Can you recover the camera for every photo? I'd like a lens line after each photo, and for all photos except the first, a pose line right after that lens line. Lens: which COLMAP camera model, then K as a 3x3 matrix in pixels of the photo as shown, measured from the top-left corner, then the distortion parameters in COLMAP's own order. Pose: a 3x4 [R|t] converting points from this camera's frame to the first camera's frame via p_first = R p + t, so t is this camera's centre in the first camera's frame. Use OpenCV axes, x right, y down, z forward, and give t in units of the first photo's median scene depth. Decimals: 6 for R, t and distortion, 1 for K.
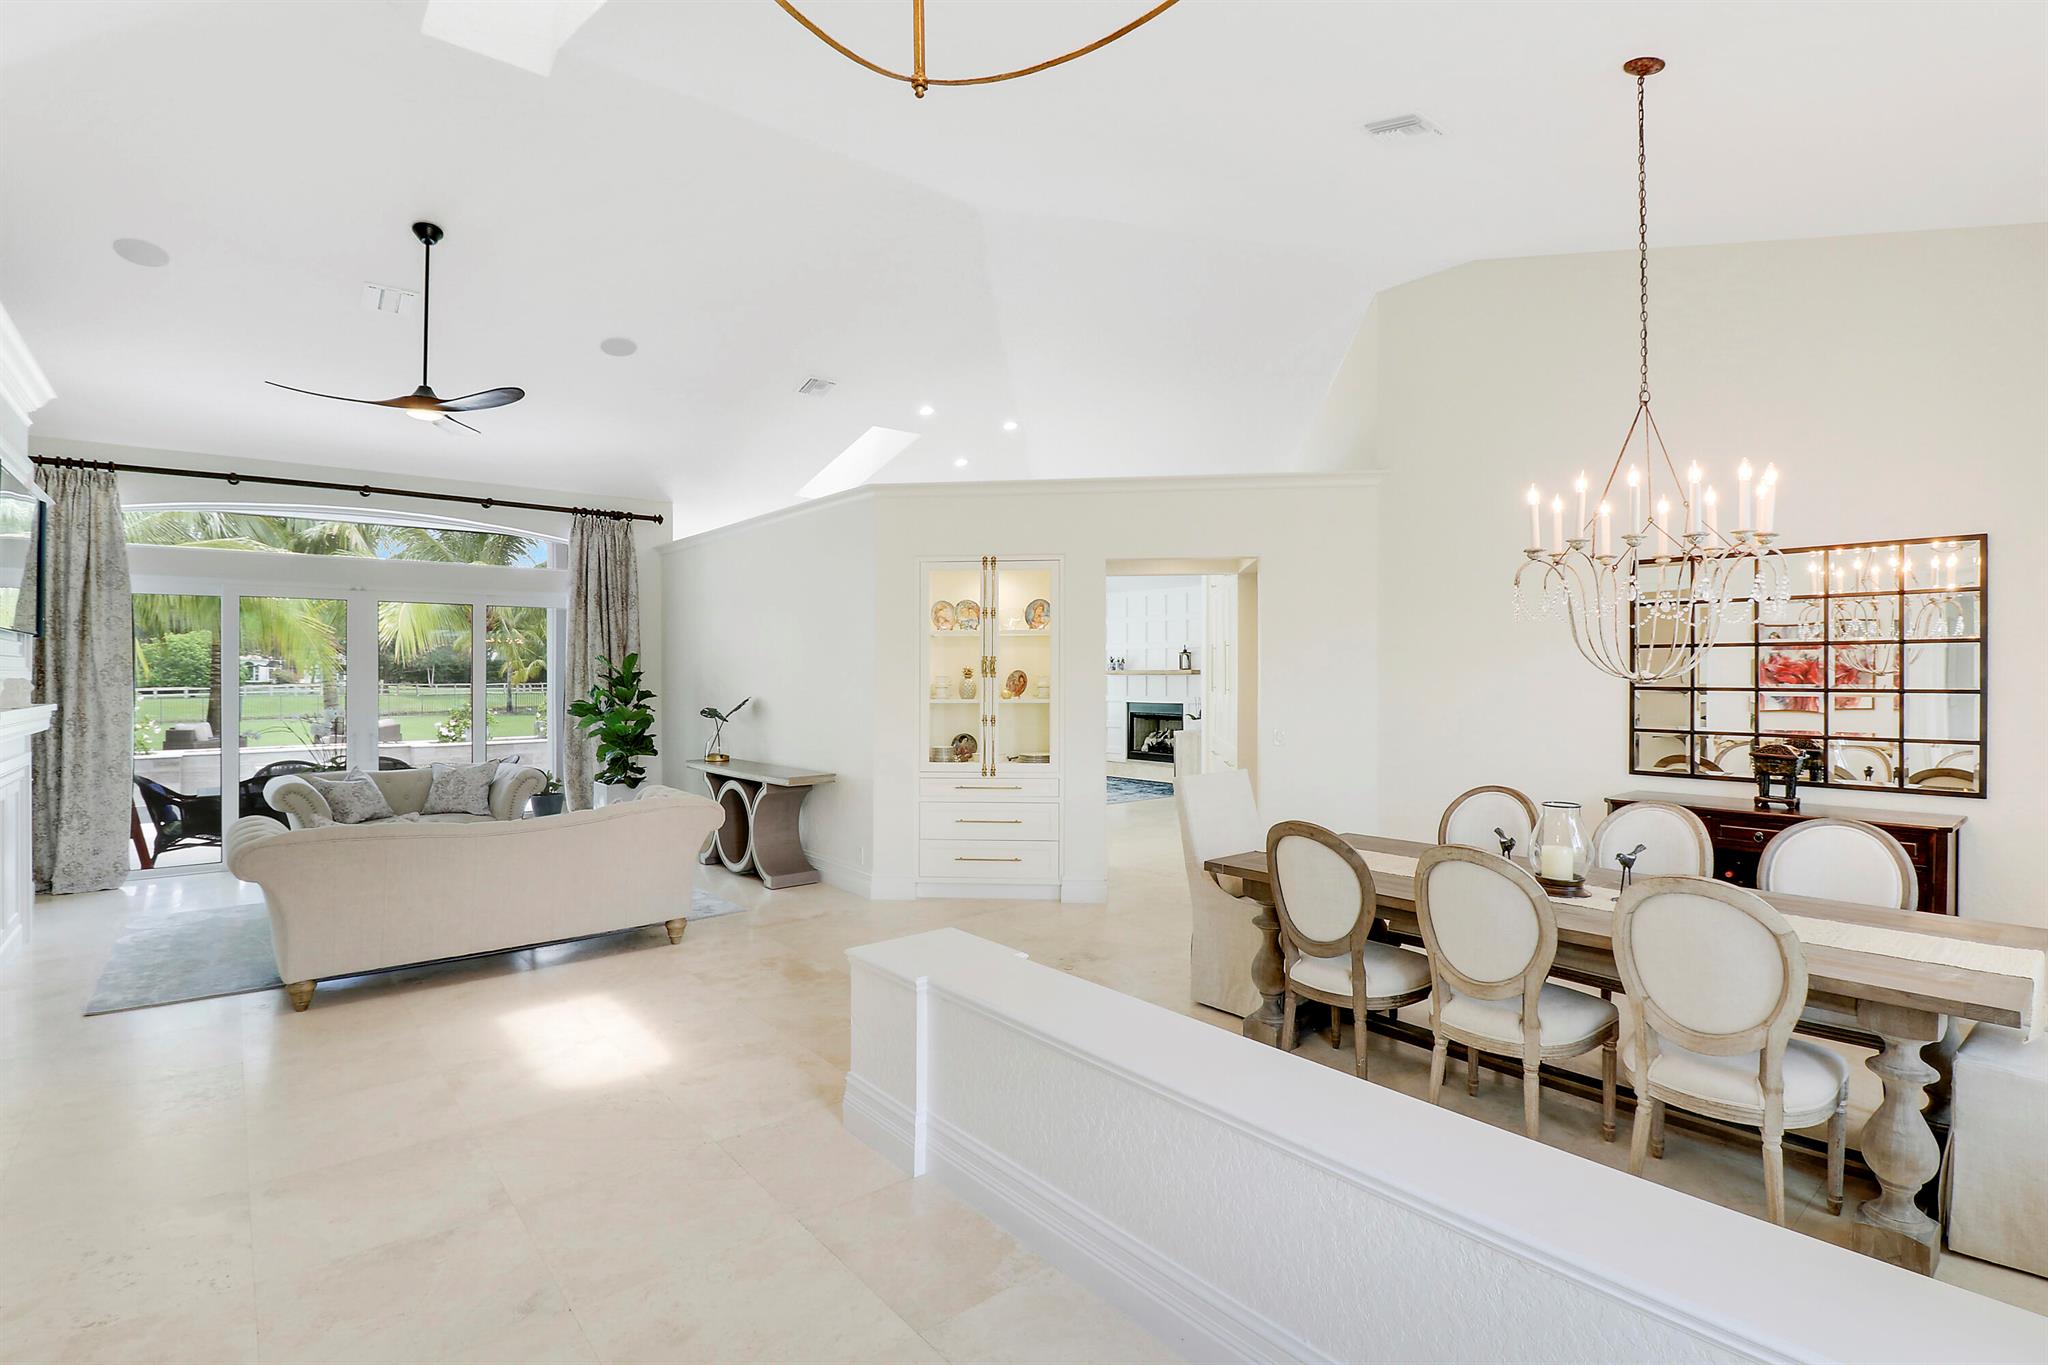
lens RADIAL K [[955.9, 0, 1022.9], [0, 955.9, 666.4], [0, 0, 1]] dist [0.000909, -0.013123]
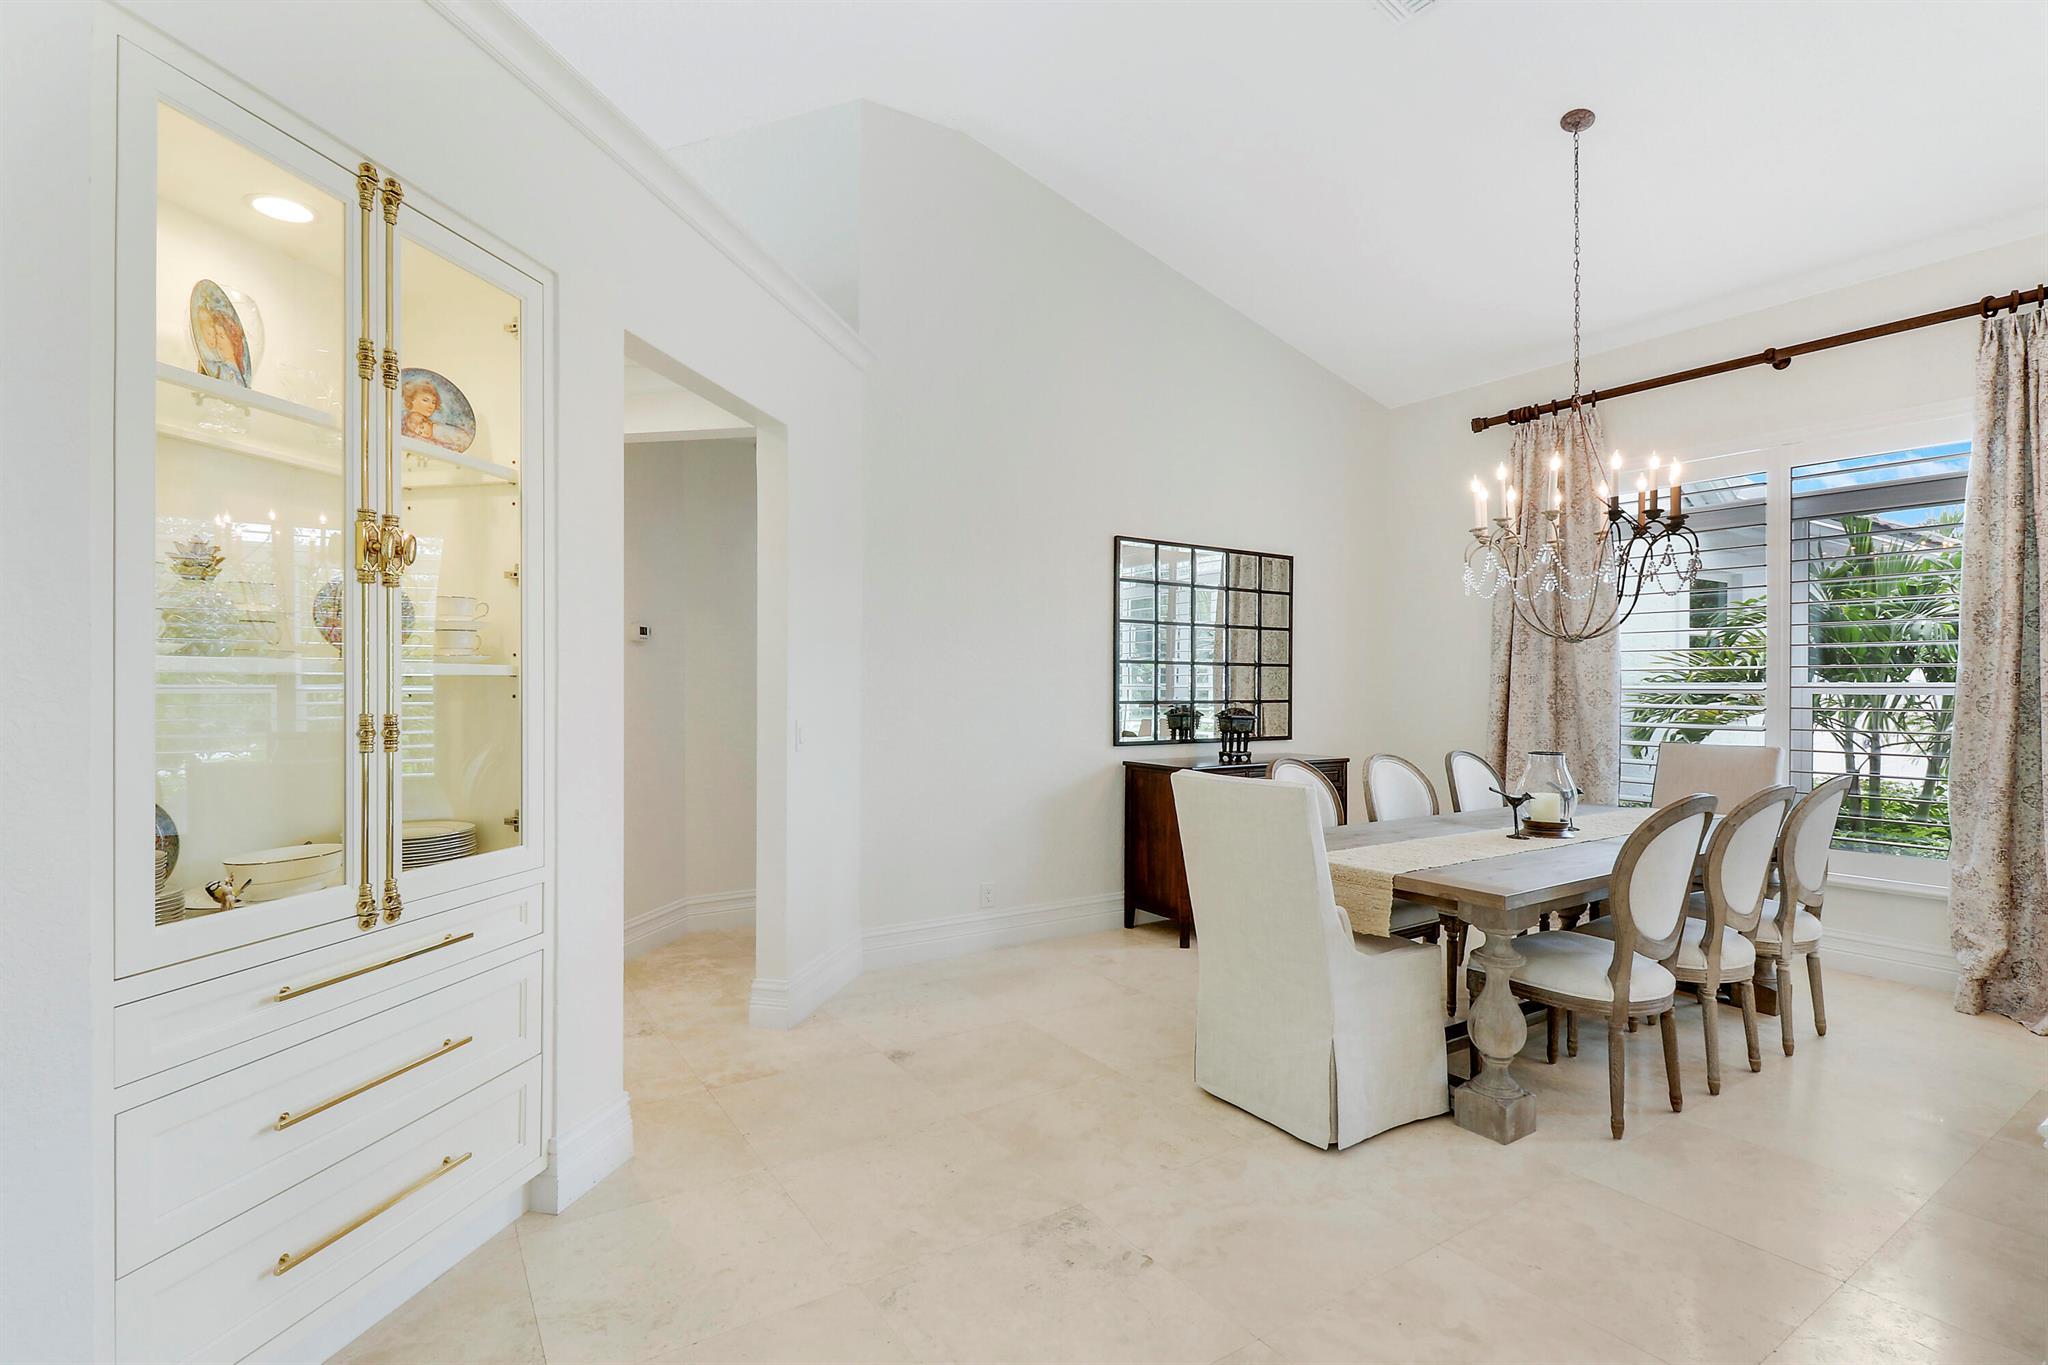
lens RADIAL K [[961.4, 0, 1050.9], [0, 961.4, 689.4], [0, 0, 1]] dist [0.025084, -0.022468]
pose [[0.098220, 0.000672, 0.995164, -0.290438], [-0.008363, 0.999965, 0.000151, 0.038783], [-0.995130, -0.008337, 0.098222, 0.718182]]
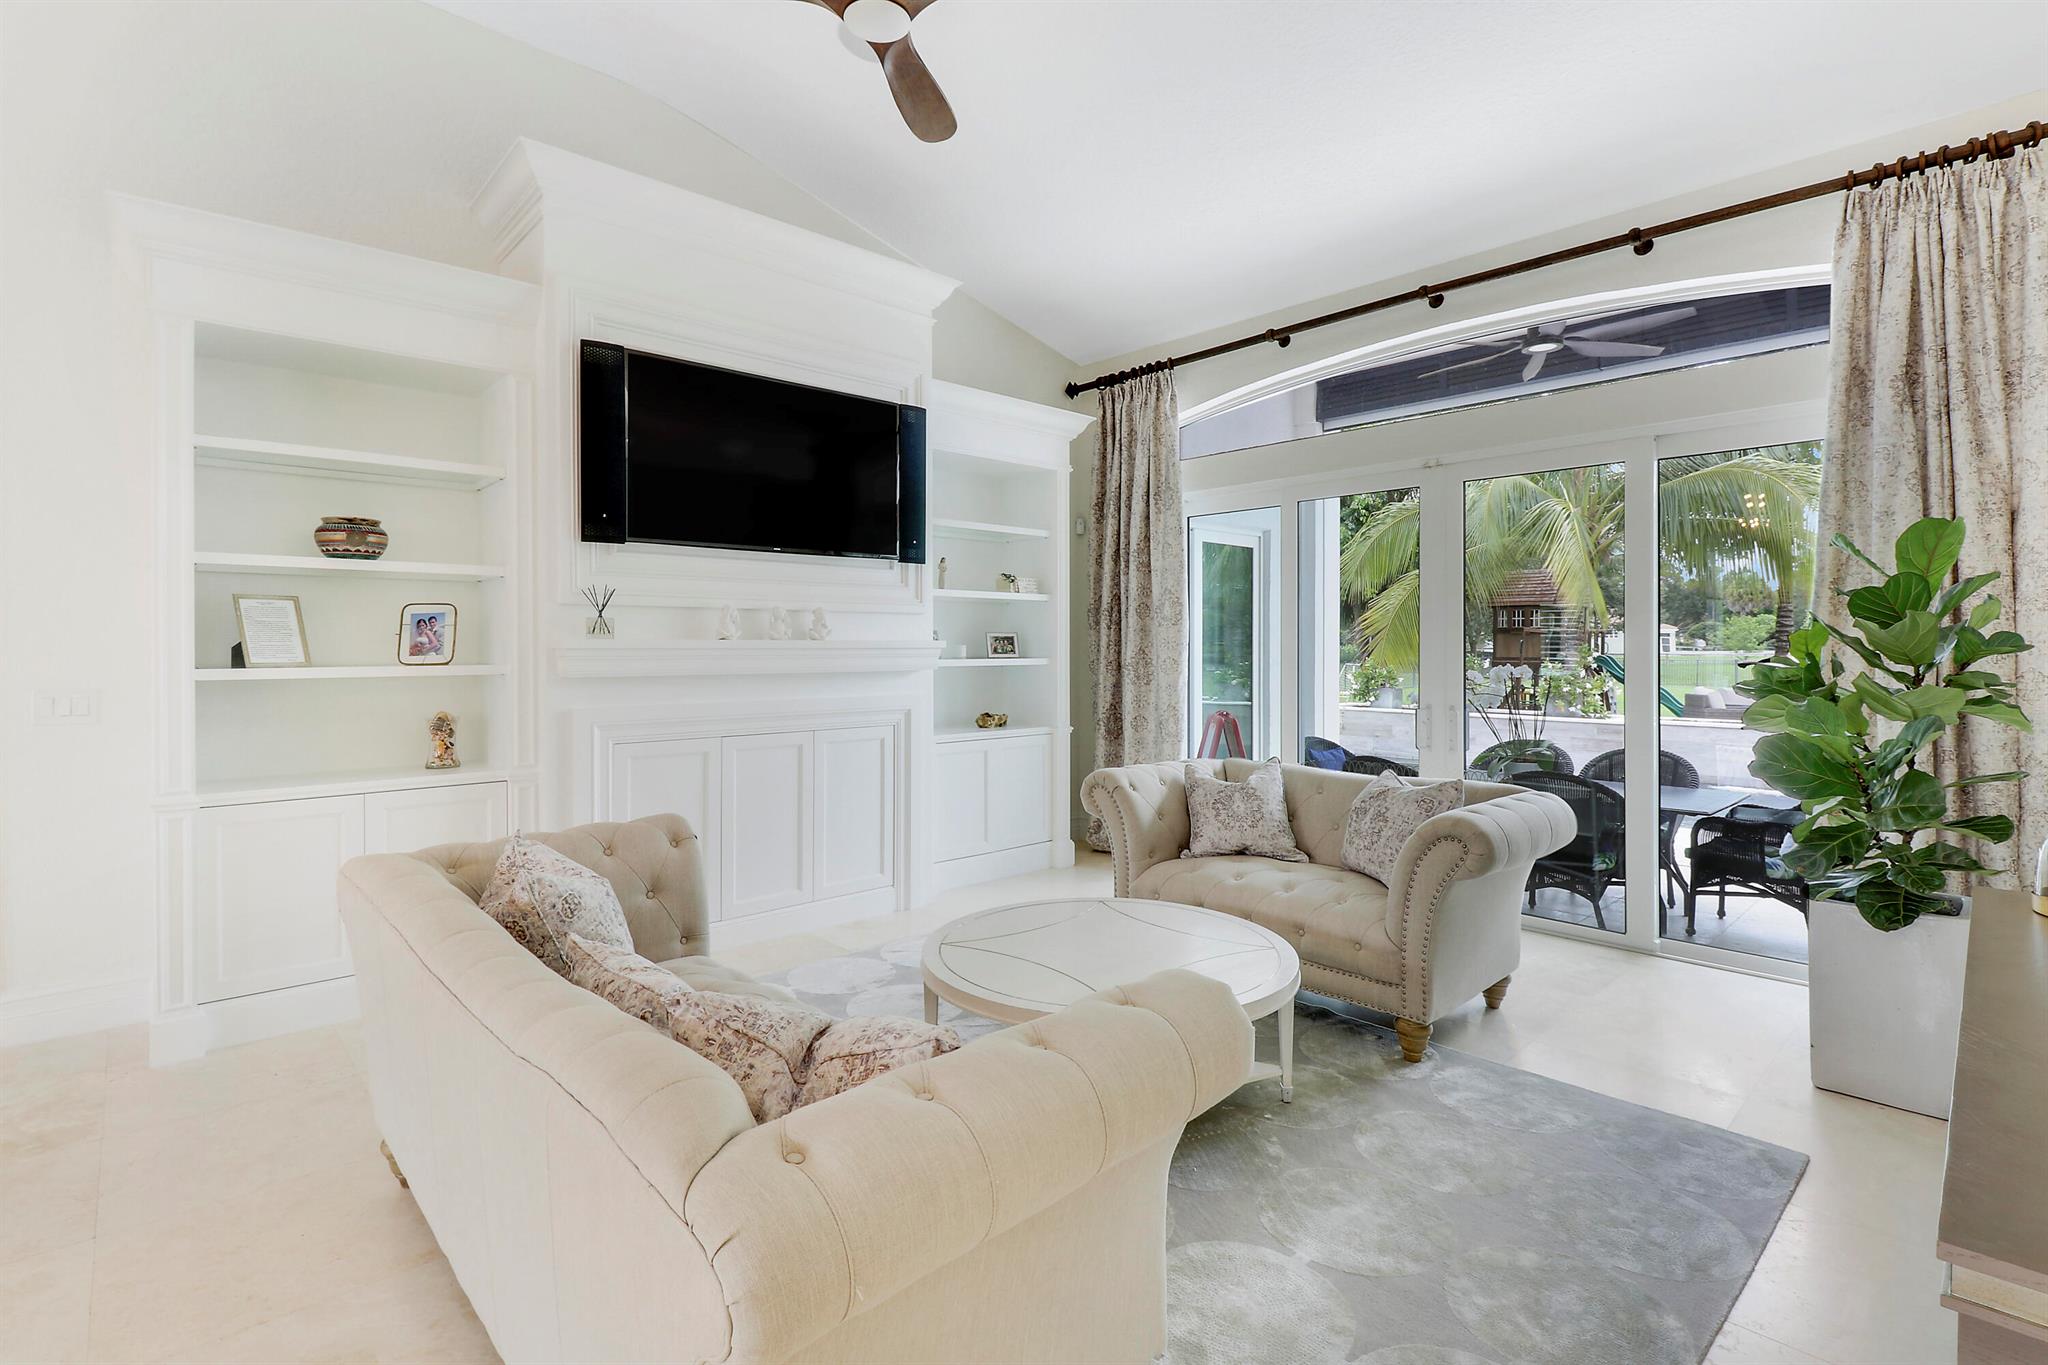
lens RADIAL K [[970.0, 0, 1014.8], [0, 970.0, 642.8], [0, 0, 1]] dist [0.001933, -0.012140]
pose [[0.051463, 0.003267, -0.998670, -0.113433], [0.007233, 0.999967, 0.003644, 0.032114], [0.998649, -0.007411, 0.051438, 0.817105]]
